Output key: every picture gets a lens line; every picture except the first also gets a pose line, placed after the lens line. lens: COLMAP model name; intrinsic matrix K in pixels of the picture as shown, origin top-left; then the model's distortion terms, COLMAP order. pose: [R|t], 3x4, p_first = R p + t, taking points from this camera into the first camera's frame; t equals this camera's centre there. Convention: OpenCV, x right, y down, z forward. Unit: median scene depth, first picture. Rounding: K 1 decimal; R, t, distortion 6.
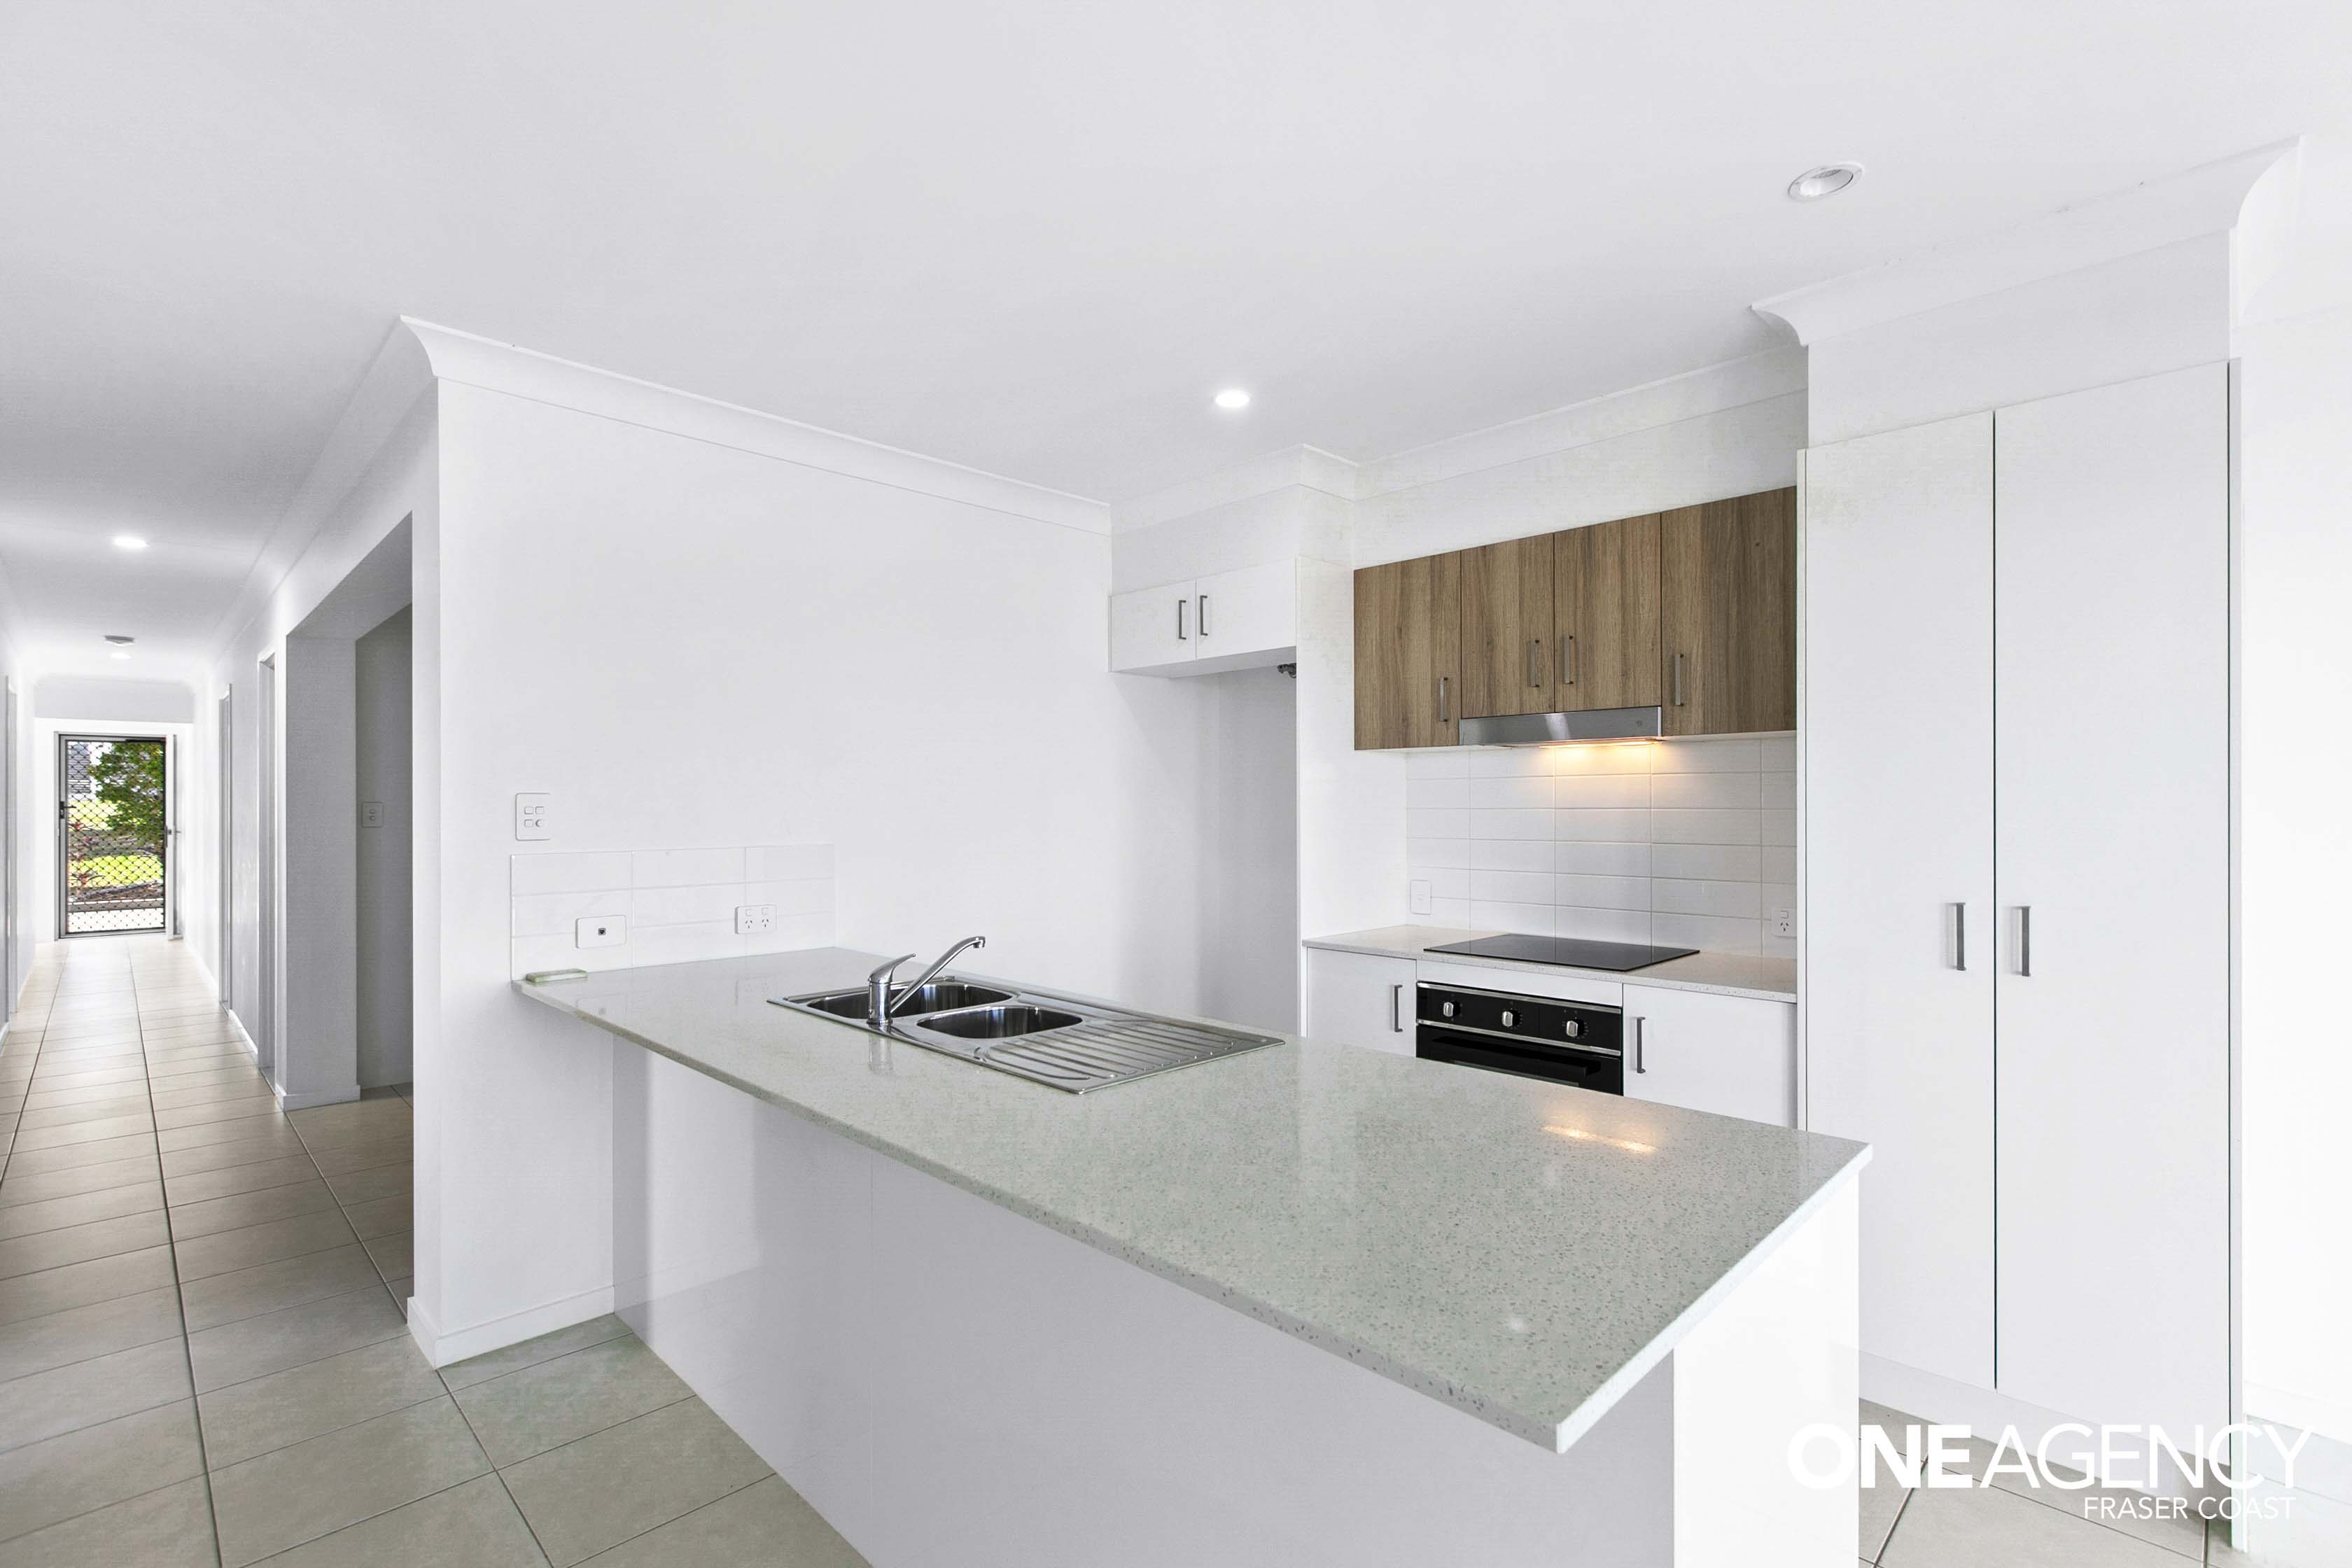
lens RADIAL K [[1059.6, 0, 1170.2], [0, 1059.6, 797.0], [0, 0, 1]] dist [-0.004255, 0.000333]
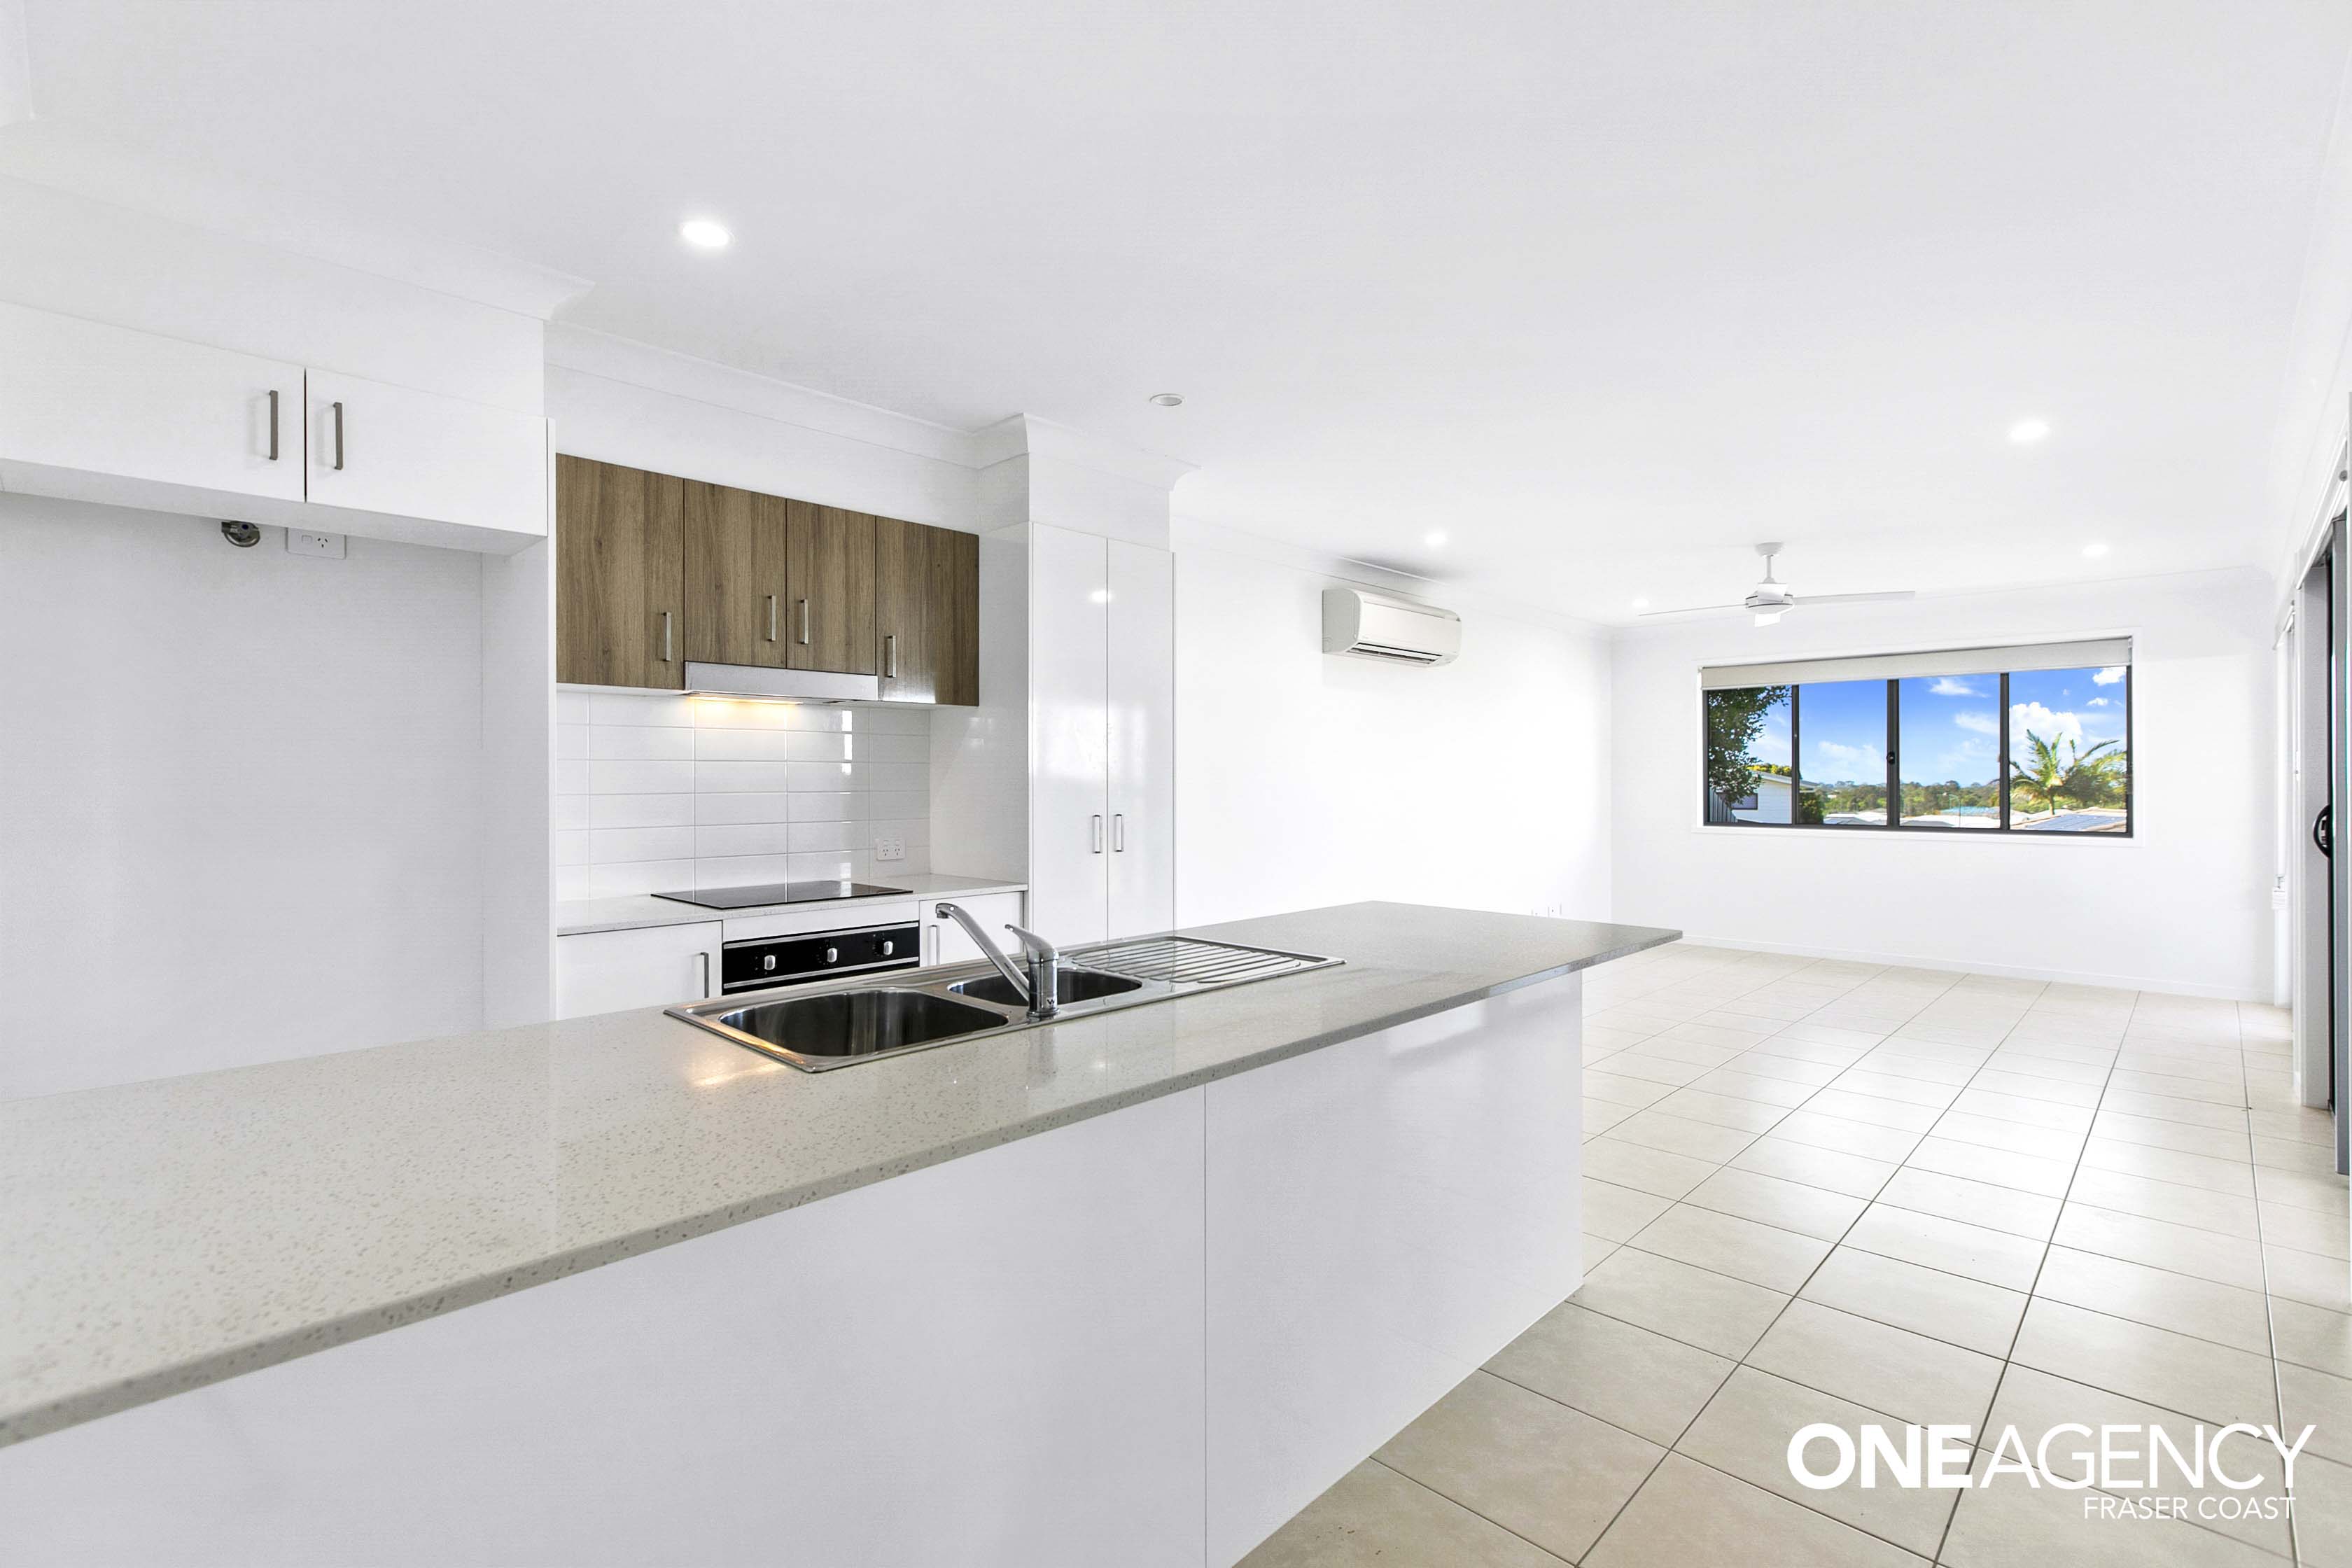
lens RADIAL K [[1059.6, 0, 1176.9], [0, 1059.6, 778.1], [0, 0, 1]] dist [-0.004255, 0.000333]
pose [[0.000062, 0.003085, 0.999995, -0.659363], [-0.008654, 0.999958, -0.003084, 0.028128], [-0.999963, -0.008654, 0.000089, 0.578583]]
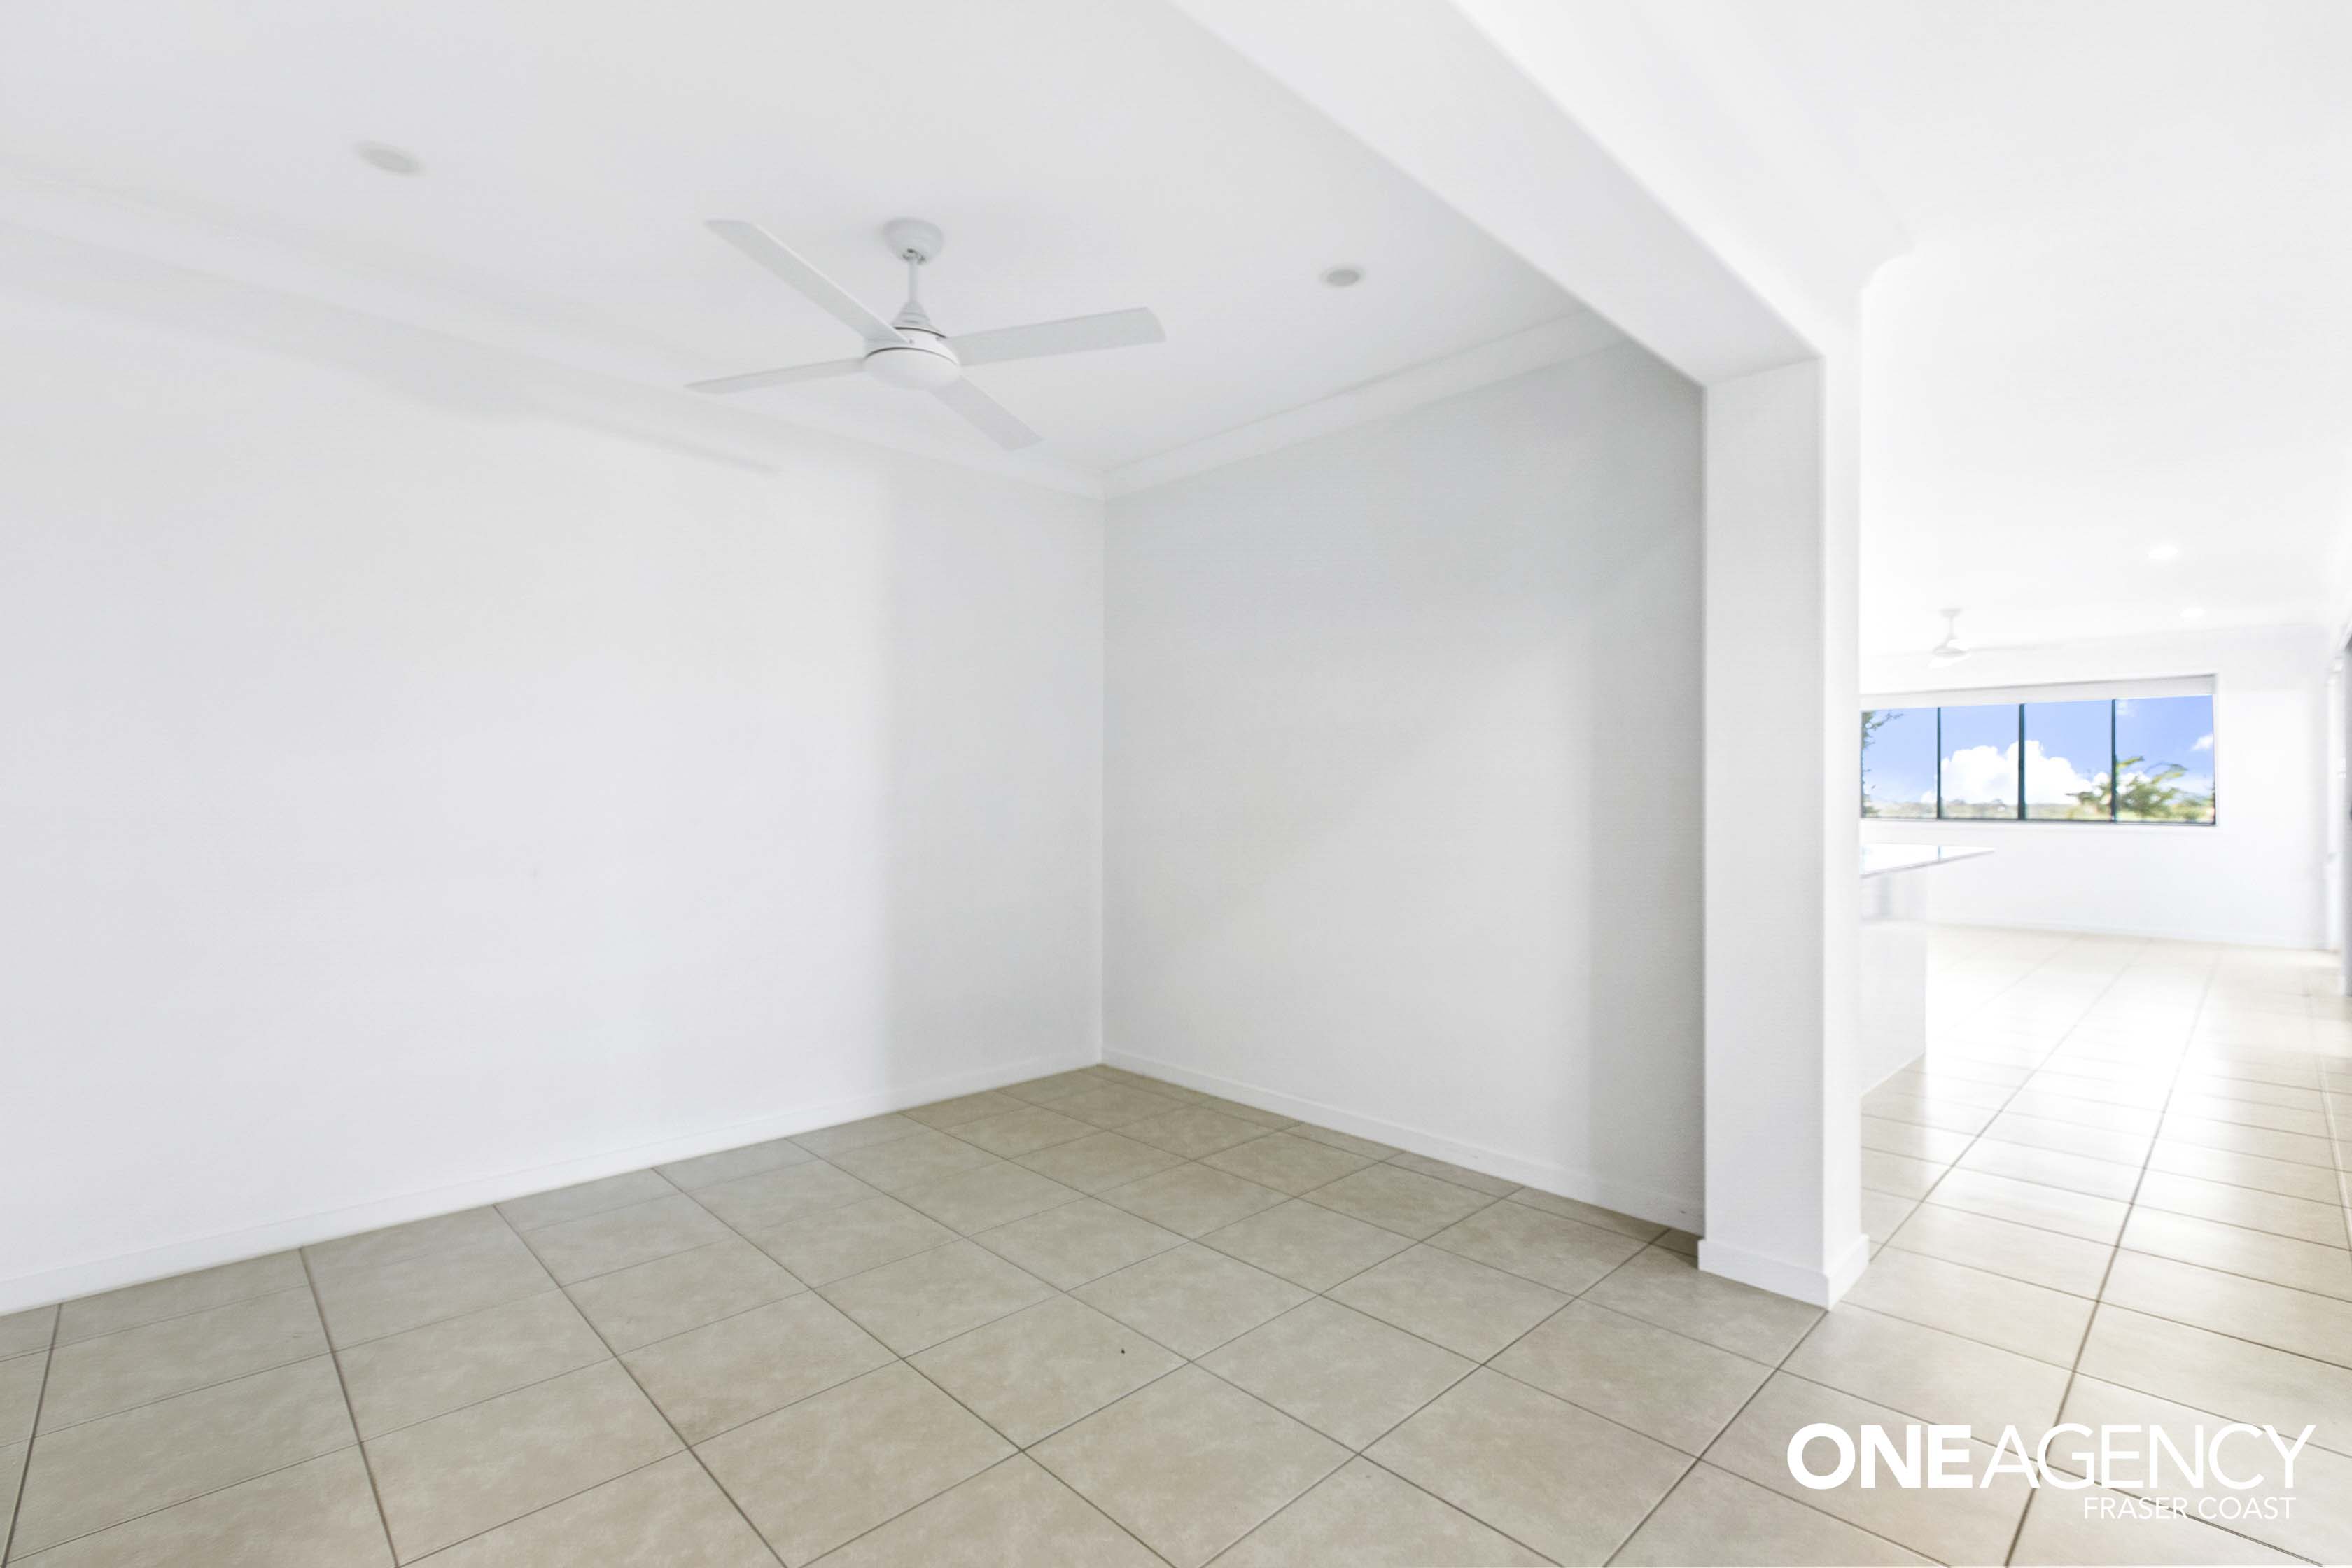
lens RADIAL K [[1059.6, 0, 1166.7], [0, 1059.6, 789.2], [0, 0, 1]] dist [-0.004255, 0.000333]
pose [[0.031514, 0.006895, 0.999480, -1.151253], [-0.012914, 0.999896, -0.006491, 0.061198], [-0.999420, -0.012702, 0.031599, 1.078215]]
